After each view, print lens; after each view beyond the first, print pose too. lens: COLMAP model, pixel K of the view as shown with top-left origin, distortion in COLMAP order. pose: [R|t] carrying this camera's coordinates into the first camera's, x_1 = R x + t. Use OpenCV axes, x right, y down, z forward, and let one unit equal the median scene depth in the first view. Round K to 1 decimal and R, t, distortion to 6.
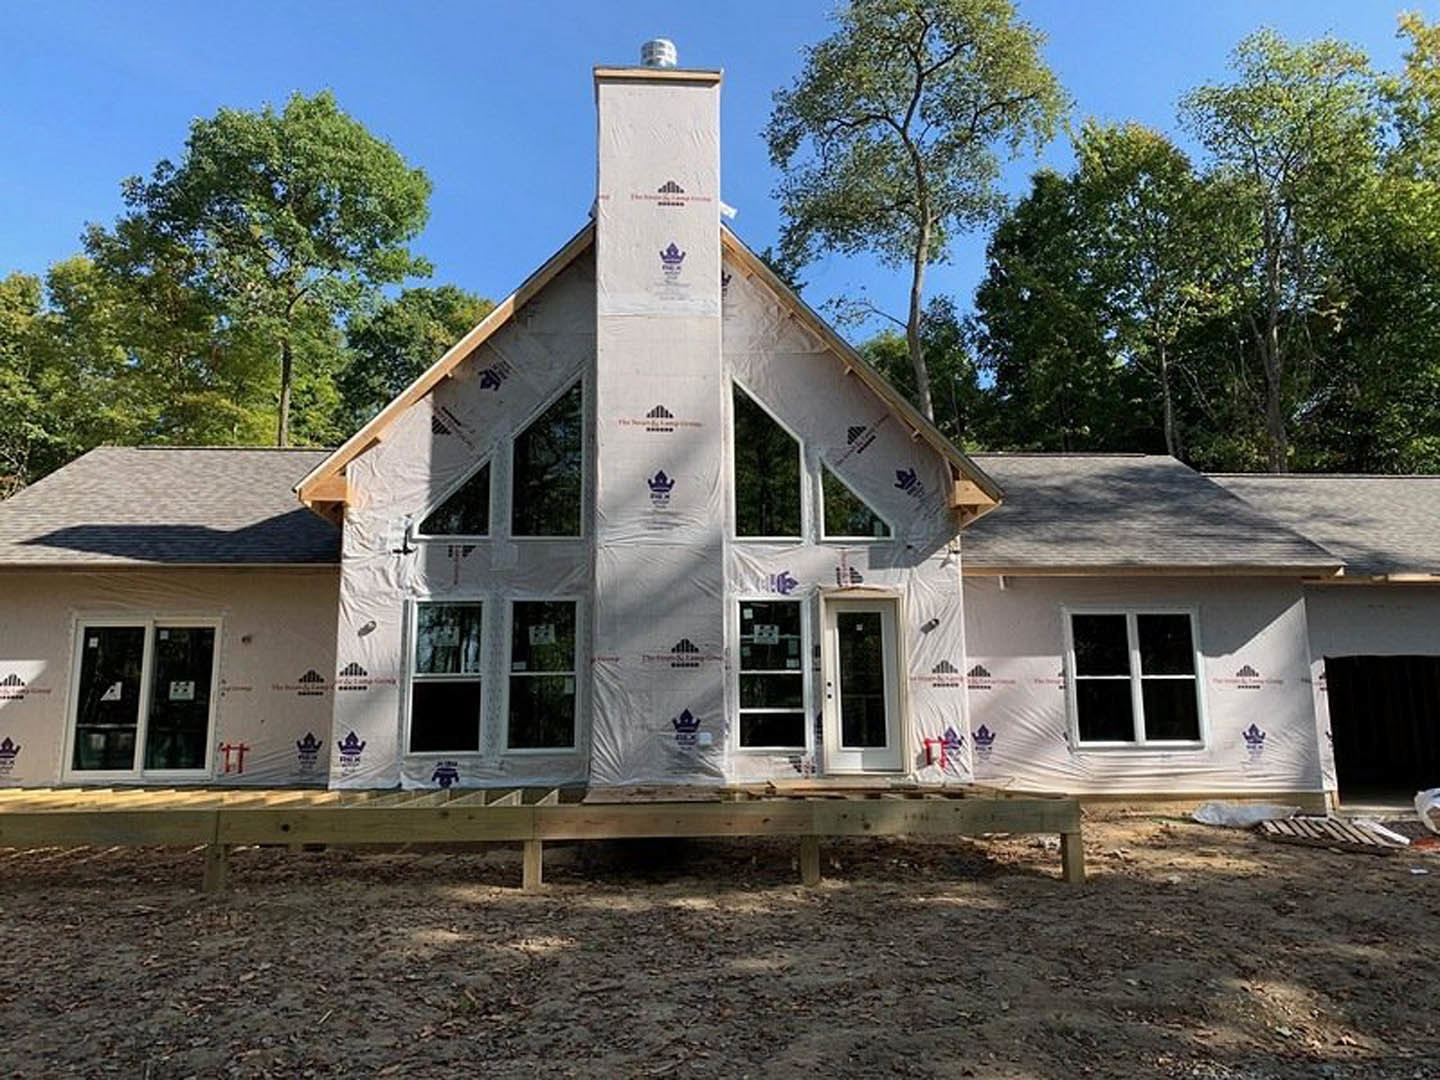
lens RADIAL K [[1092.2, 0, 740.0], [0, 1092.2, 537.1], [0, 0, 1]] dist [0.129992, -0.163560]
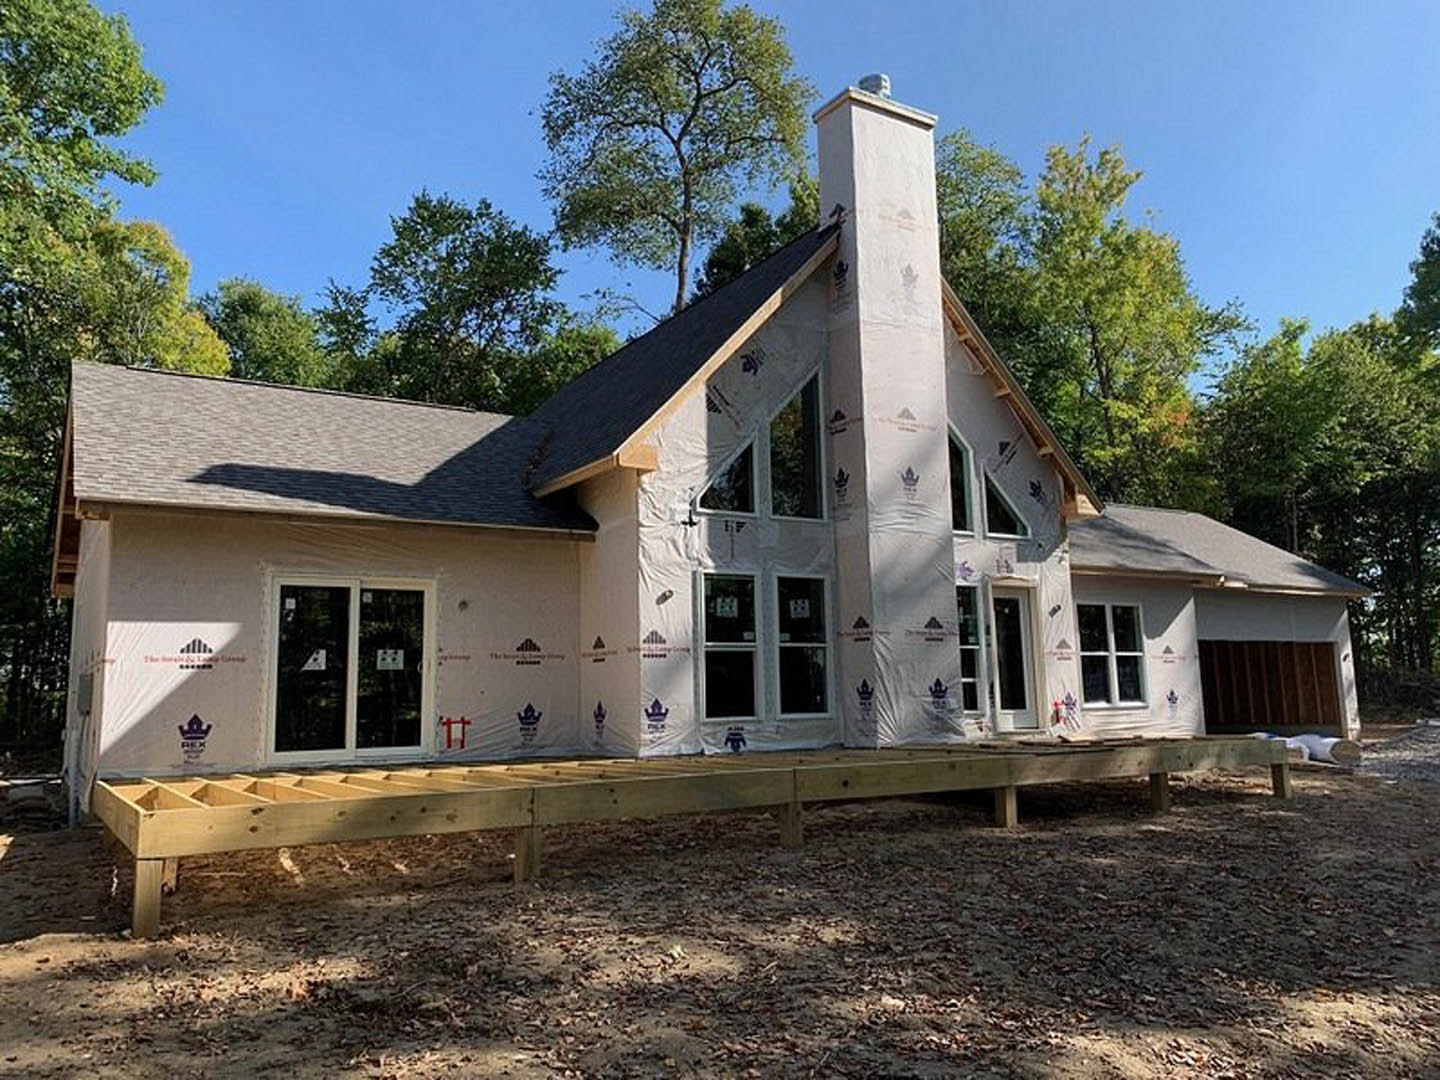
lens RADIAL K [[1092.2, 0, 740.0], [0, 1092.2, 537.1], [0, 0, 1]] dist [0.129992, -0.163560]
pose [[0.876622, 0.057376, 0.477746, -0.735728], [-0.062303, 0.998042, -0.005540, 0.027908], [-0.477129, -0.024909, 0.878480, 0.087052]]
